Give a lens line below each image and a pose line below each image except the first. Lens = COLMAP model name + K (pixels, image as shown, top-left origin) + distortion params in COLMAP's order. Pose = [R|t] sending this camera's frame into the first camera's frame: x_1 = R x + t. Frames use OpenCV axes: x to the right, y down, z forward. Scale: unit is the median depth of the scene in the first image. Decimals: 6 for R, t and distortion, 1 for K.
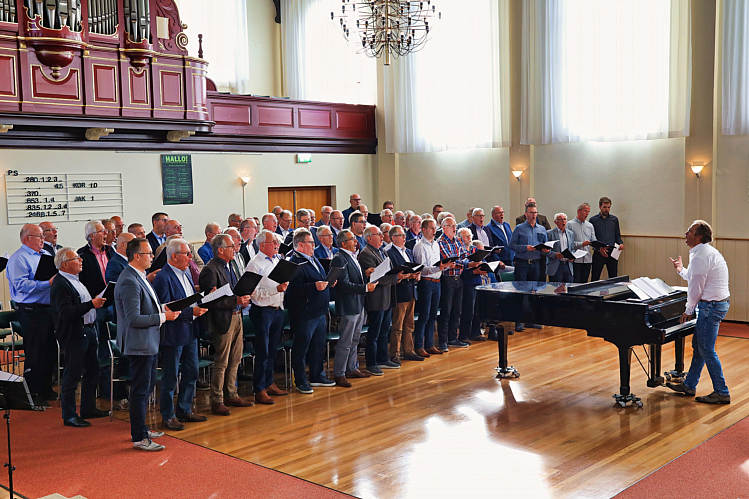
lens RADIAL K [[841.0, 0, 374.4], [0, 841.0, 250.8], [0, 0, 1]] dist [0.013567, 0.031917]
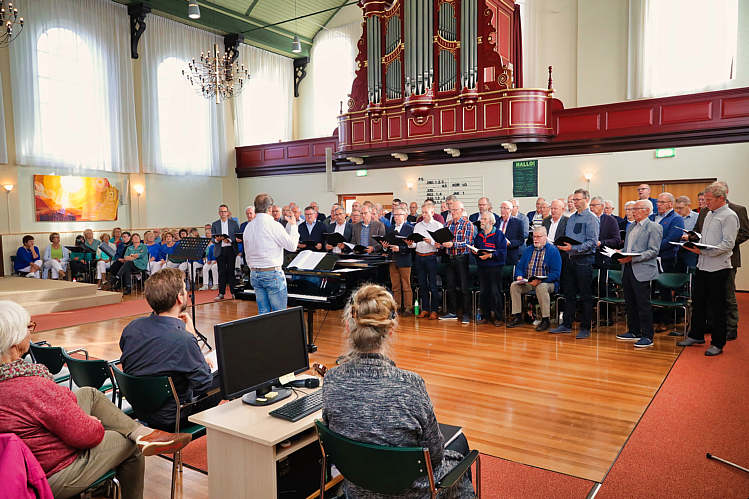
lens RADIAL K [[563.0, 0, 375.5], [0, 563.0, 249.0], [0, 0, 1]] dist [0.008589, 0.003749]
pose [[0.135323, 0.080933, -0.987490, 0.723294], [-0.069423, 0.994983, 0.072034, -0.022287], [0.988366, 0.058806, 0.140263, 0.704704]]
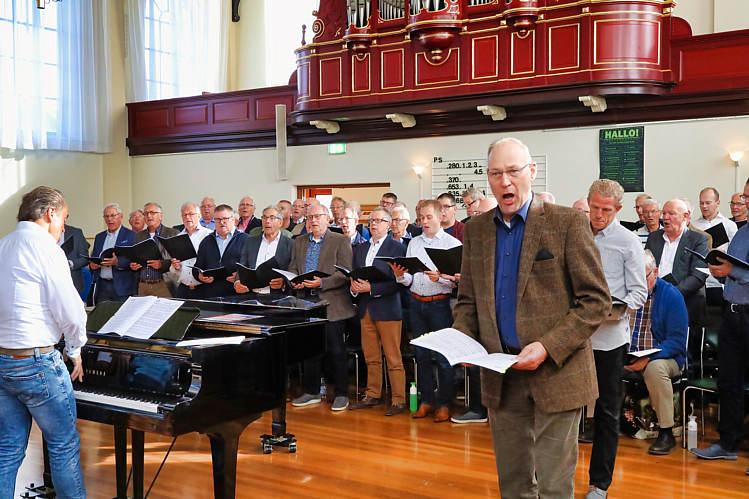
lens RADIAL K [[887.7, 0, 374.4], [0, 887.7, 252.0], [0, 0, 1]] dist [0.029846, 0.049896]
pose [[0.123638, 0.057257, -0.990674, 0.614362], [-0.080238, 0.995642, 0.047530, -0.023836], [0.989078, 0.073613, 0.127693, 0.750981]]
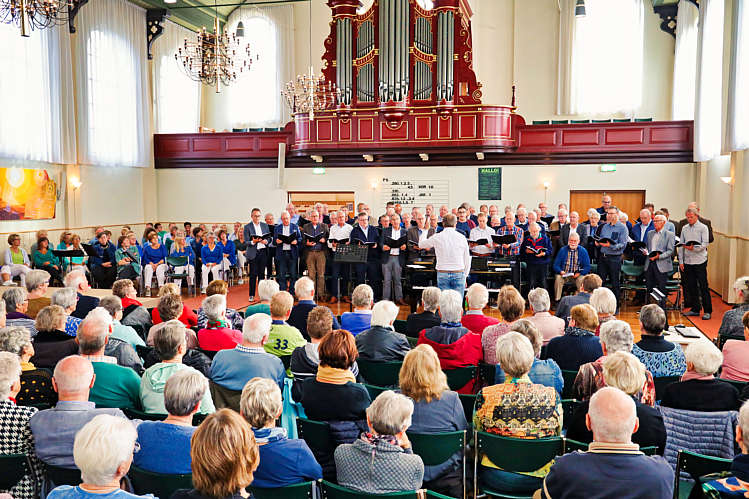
lens RADIAL K [[695.5, 0, 376.6], [0, 695.5, 251.5], [0, 0, 1]] dist [0.019808, -0.003288]
pose [[0.469082, 0.092527, -0.878294, 0.885103], [-0.081752, 0.994776, 0.061136, -0.025208], [0.879363, 0.043124, 0.474195, 0.243933]]
